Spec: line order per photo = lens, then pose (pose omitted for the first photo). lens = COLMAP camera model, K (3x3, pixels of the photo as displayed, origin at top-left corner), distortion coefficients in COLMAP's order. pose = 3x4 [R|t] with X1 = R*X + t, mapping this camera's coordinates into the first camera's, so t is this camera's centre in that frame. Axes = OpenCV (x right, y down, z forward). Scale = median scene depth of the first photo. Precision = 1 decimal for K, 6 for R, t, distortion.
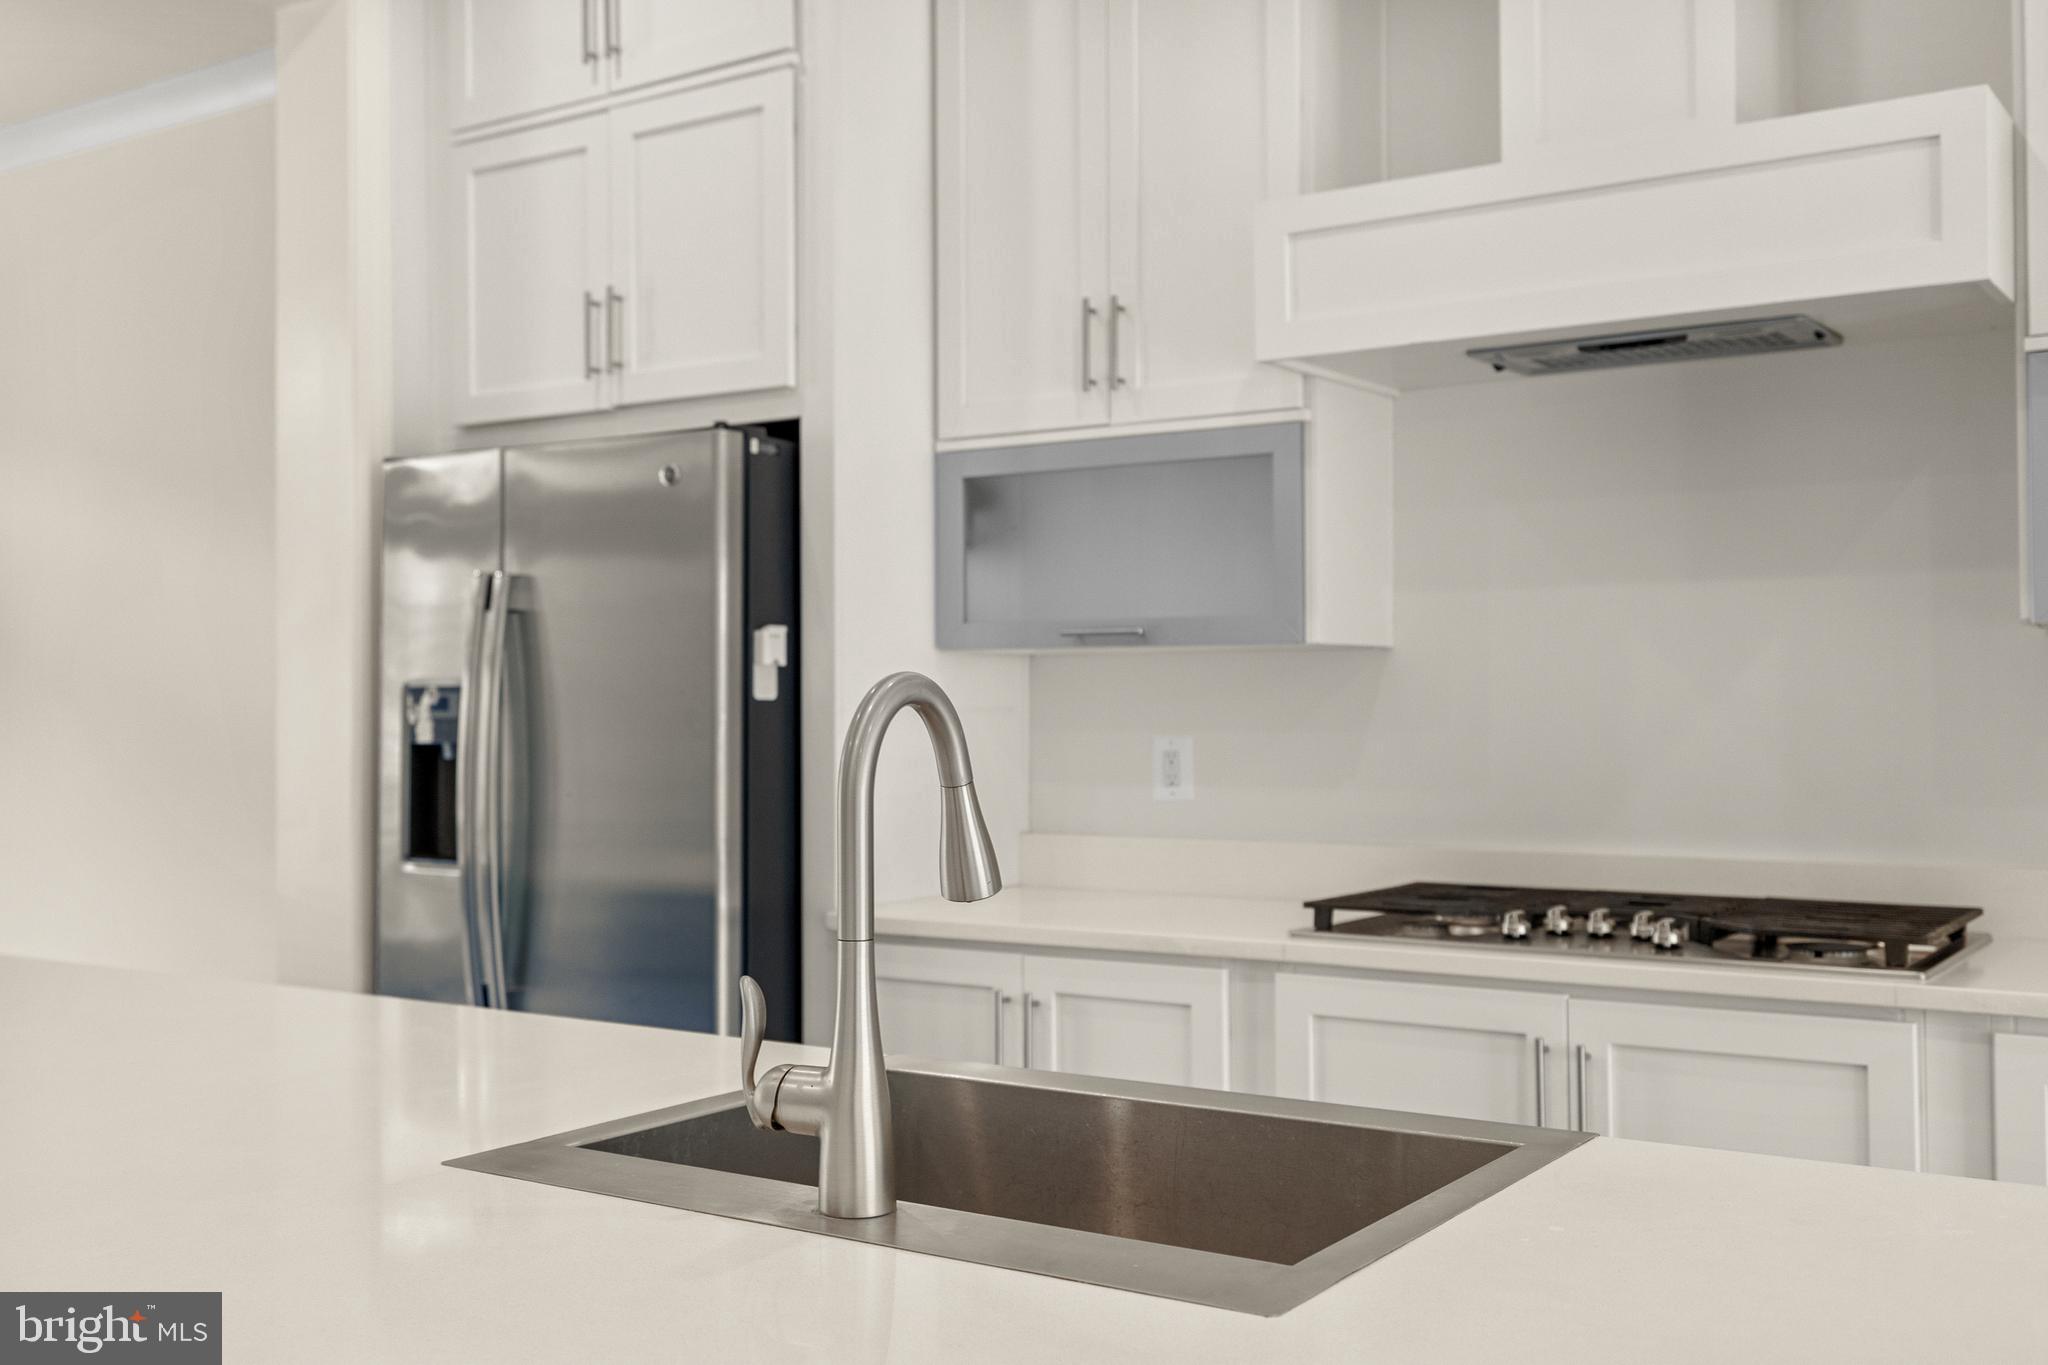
lens RADIAL K [[2036.4, 0, 1024.0], [0, 2036.4, 682.5], [0, 0, 1]] dist [0.058447, -0.001531]
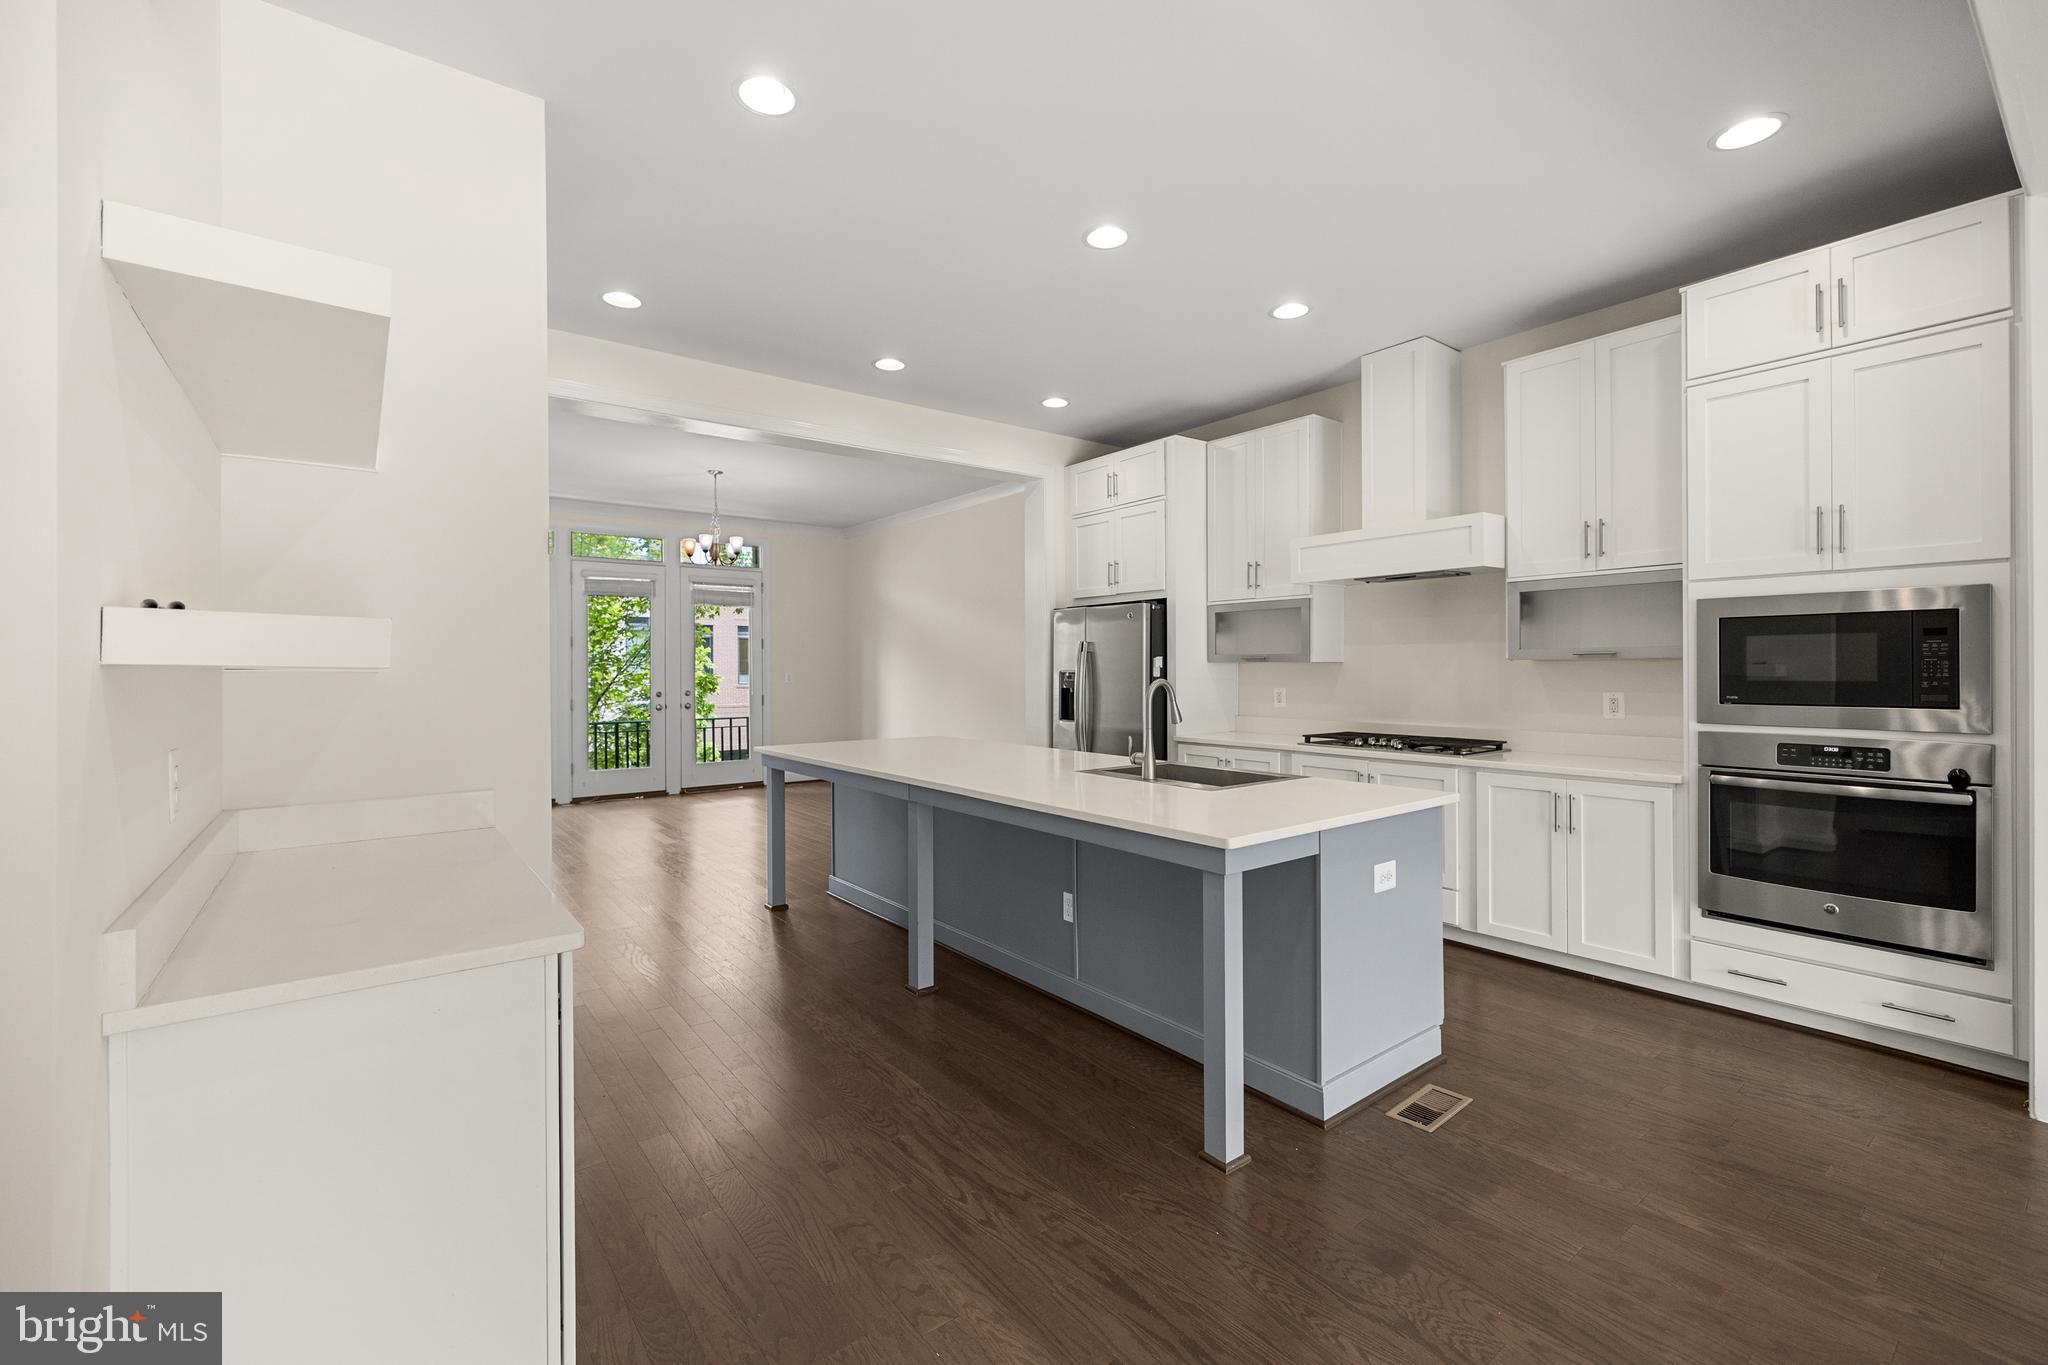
lens RADIAL K [[857.7, 0, 1020.8], [0, 857.7, 656.5], [0, 0, 1]] dist [-0.000012, 0.000054]
pose [[0.948750, -0.003019, -0.316013, 0.123194], [0.003469, 0.999994, 0.000861, -0.029506], [0.316009, -0.001914, 0.948754, -0.509412]]
